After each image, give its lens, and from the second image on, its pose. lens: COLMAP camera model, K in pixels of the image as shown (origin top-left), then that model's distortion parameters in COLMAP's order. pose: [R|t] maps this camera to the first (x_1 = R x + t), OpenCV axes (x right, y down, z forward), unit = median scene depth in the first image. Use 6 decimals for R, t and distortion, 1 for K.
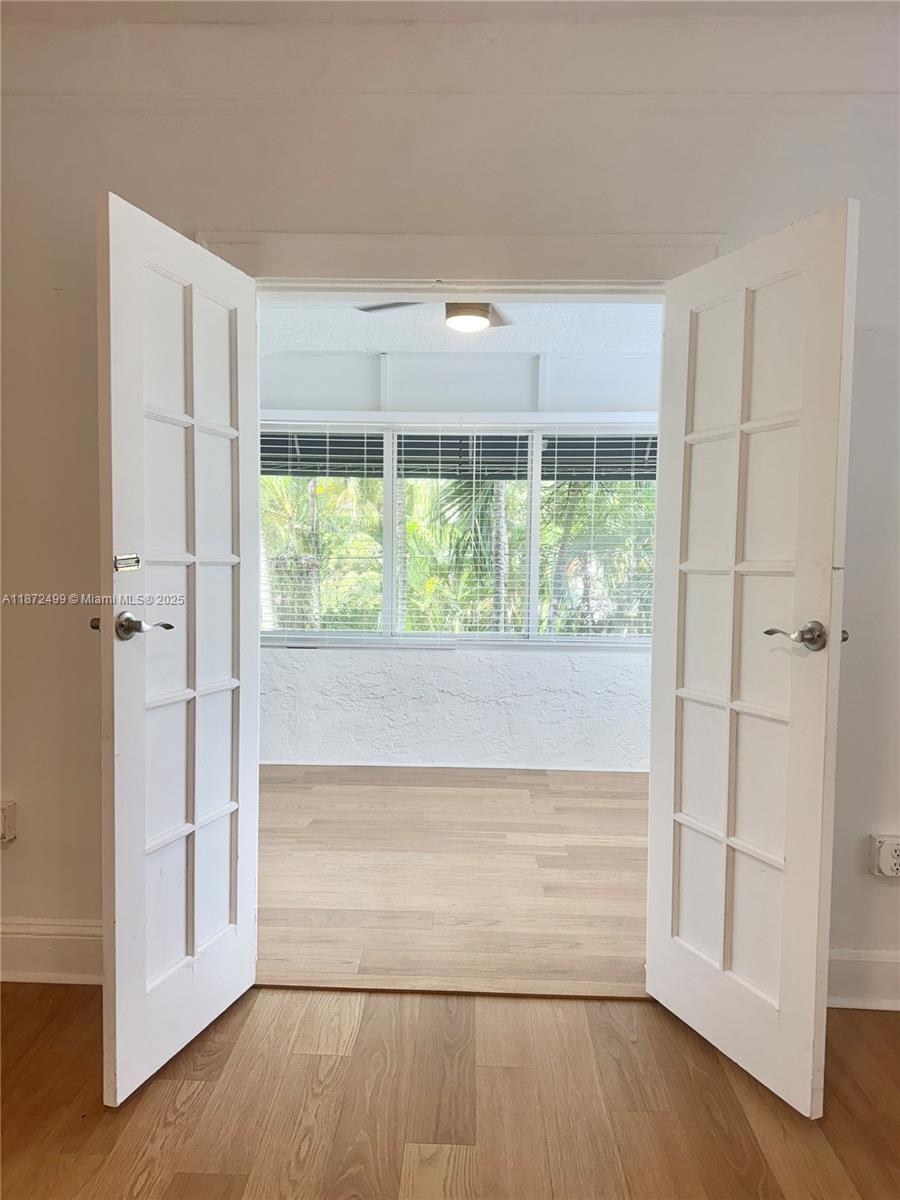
lens RADIAL K [[837.3, 0, 451.2], [0, 837.3, 612.0], [0, 0, 1]] dist [0.084645, -0.113185]
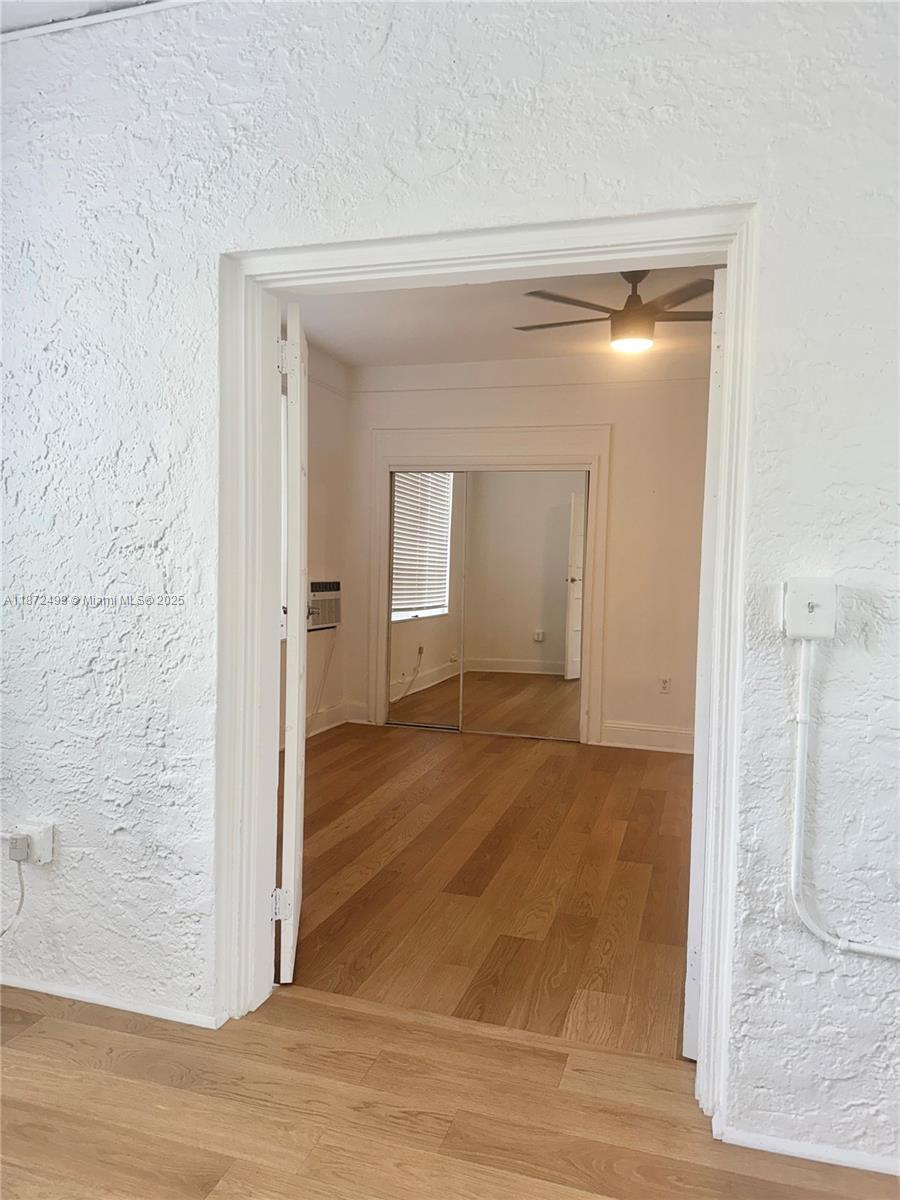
lens RADIAL K [[837.3, 0, 451.2], [0, 837.3, 612.0], [0, 0, 1]] dist [0.084645, -0.113185]
pose [[-0.961931, -0.059813, 0.266666, -0.236771], [-0.025355, 0.991080, 0.130837, -0.160447], [-0.272114, 0.119095, -0.954867, 2.148101]]
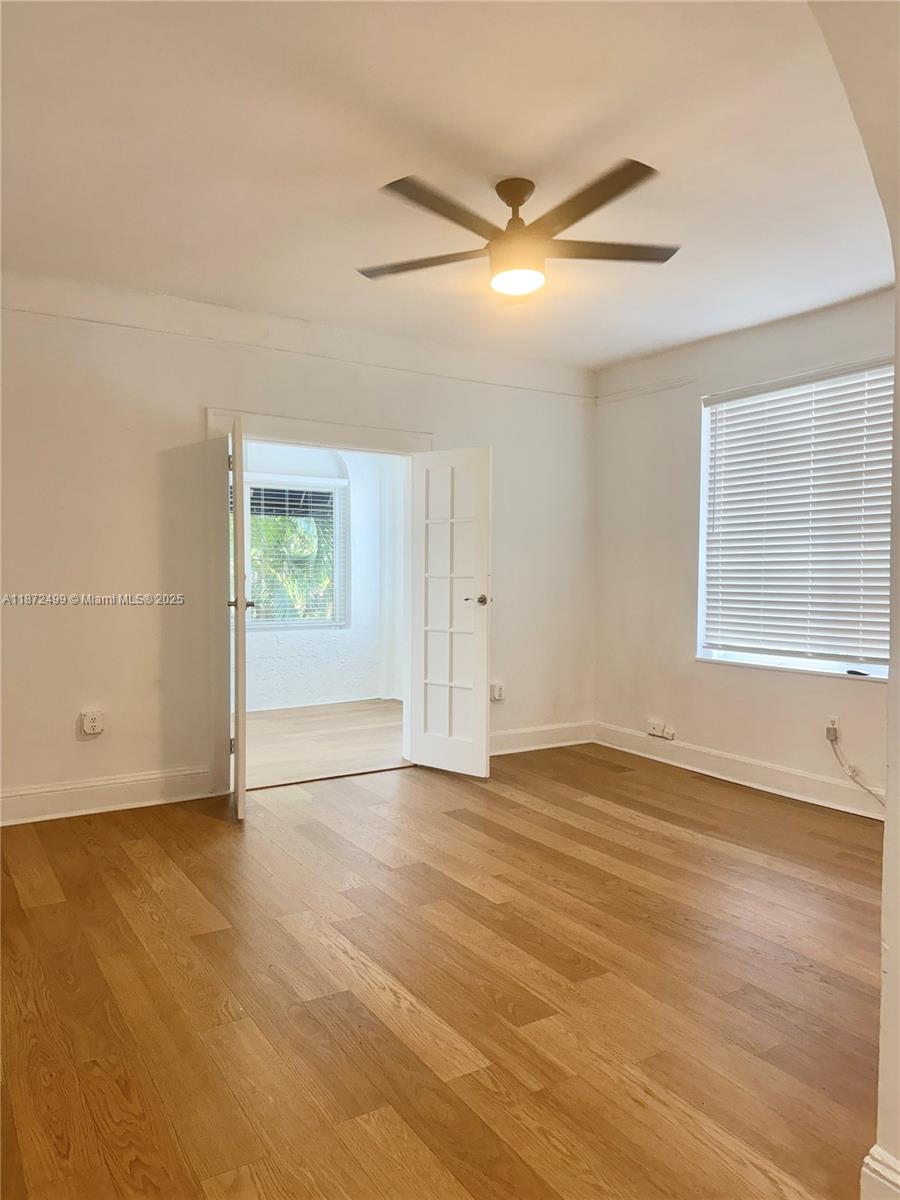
lens RADIAL K [[837.3, 0, 451.2], [0, 837.3, 612.0], [0, 0, 1]] dist [0.084645, -0.113185]
pose [[0.833480, -0.043359, 0.550846, -1.034944], [0.044491, 0.998946, 0.011312, 0.029235], [-0.550755, 0.015079, 0.834530, -1.076943]]
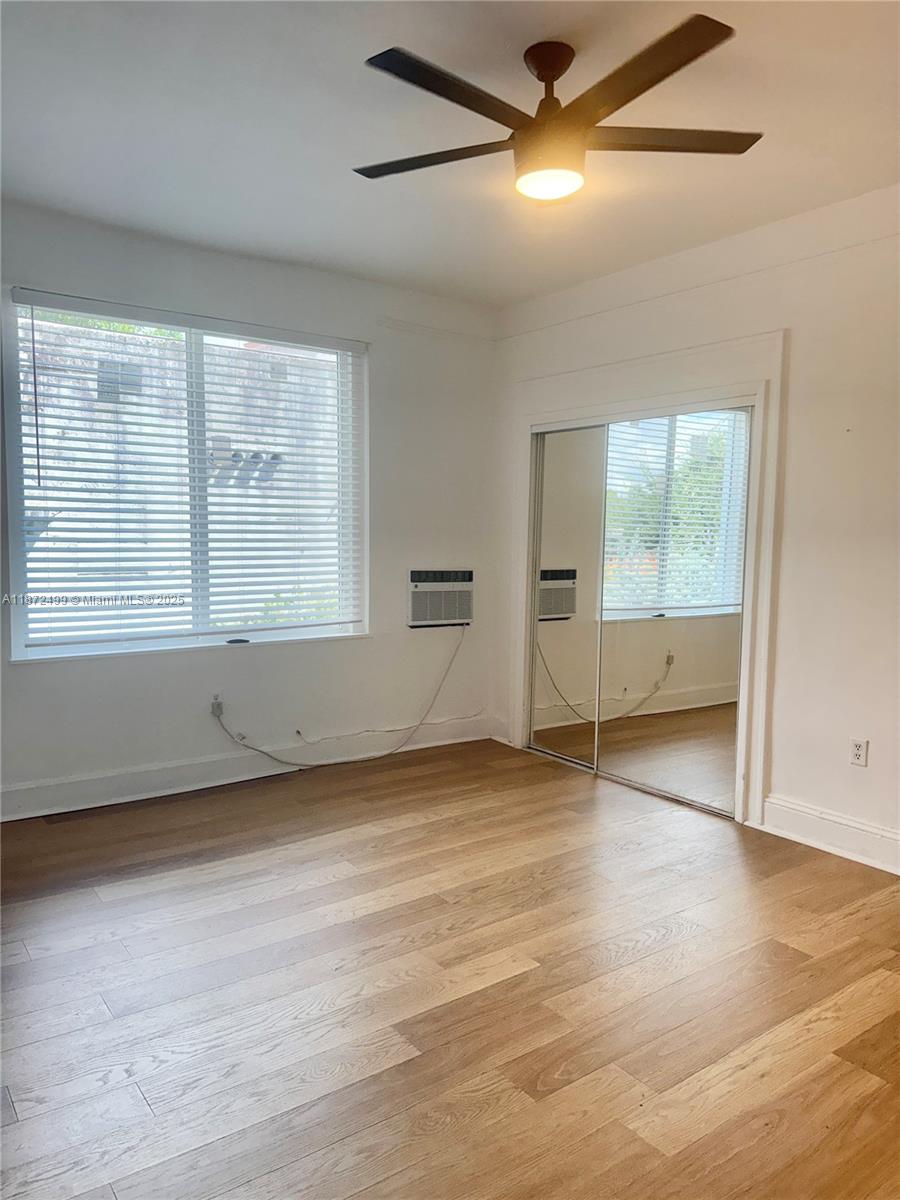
lens RADIAL K [[854.9, 0, 453.6], [0, 854.9, 617.8], [0, 0, 1]] dist [0.070974, -0.060699]
pose [[-0.614206, -0.114552, 0.780787, -1.000917], [0.017274, 0.987220, 0.158426, -0.130619], [-0.788957, 0.110793, -0.604378, 0.996804]]
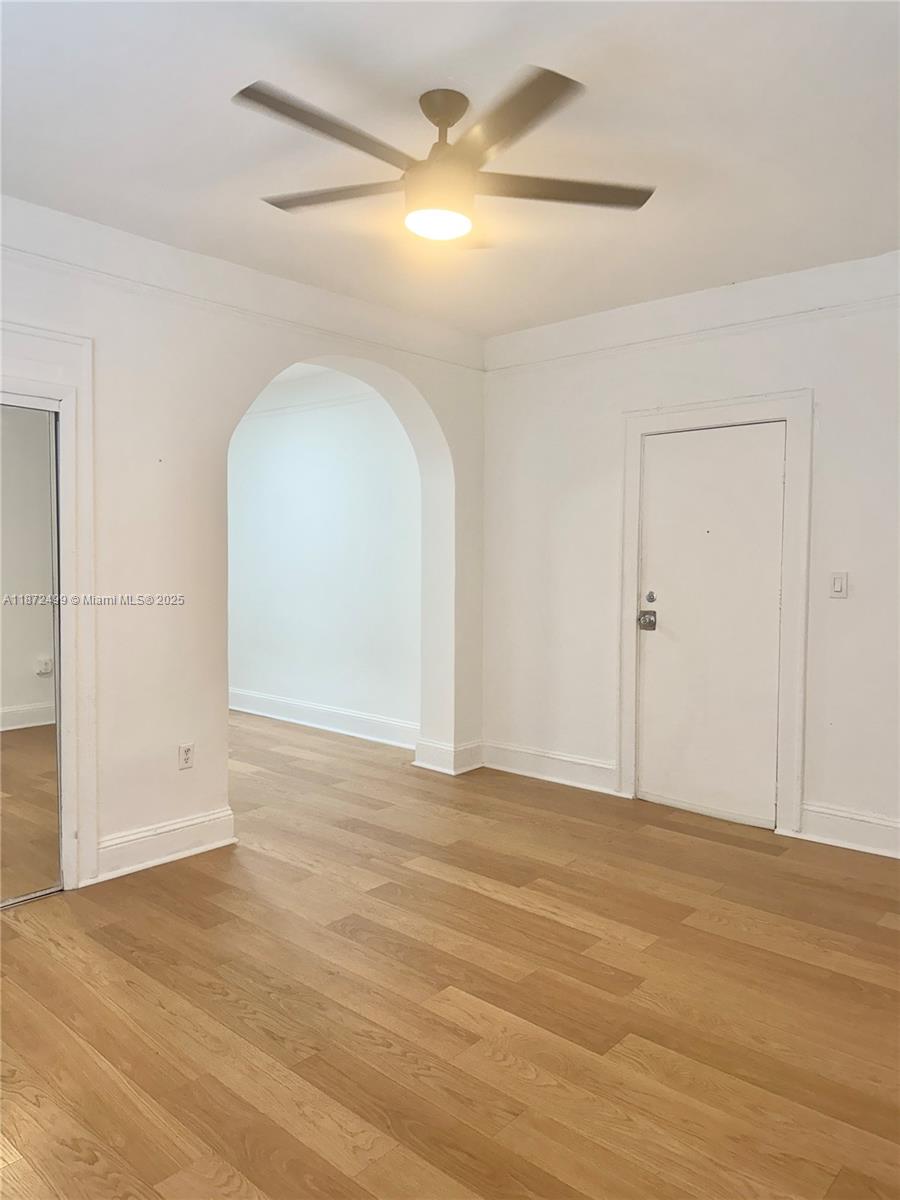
lens RADIAL K [[854.8, 0, 450.0], [0, 854.8, 600.0], [0, 0, 1]] dist [0.005095, -0.002083]
pose [[-0.649165, 0.018048, -0.760434, 0.841278], [-0.062276, 0.995101, 0.076781, -0.098485], [0.758094, 0.097200, -0.644861, 0.954629]]
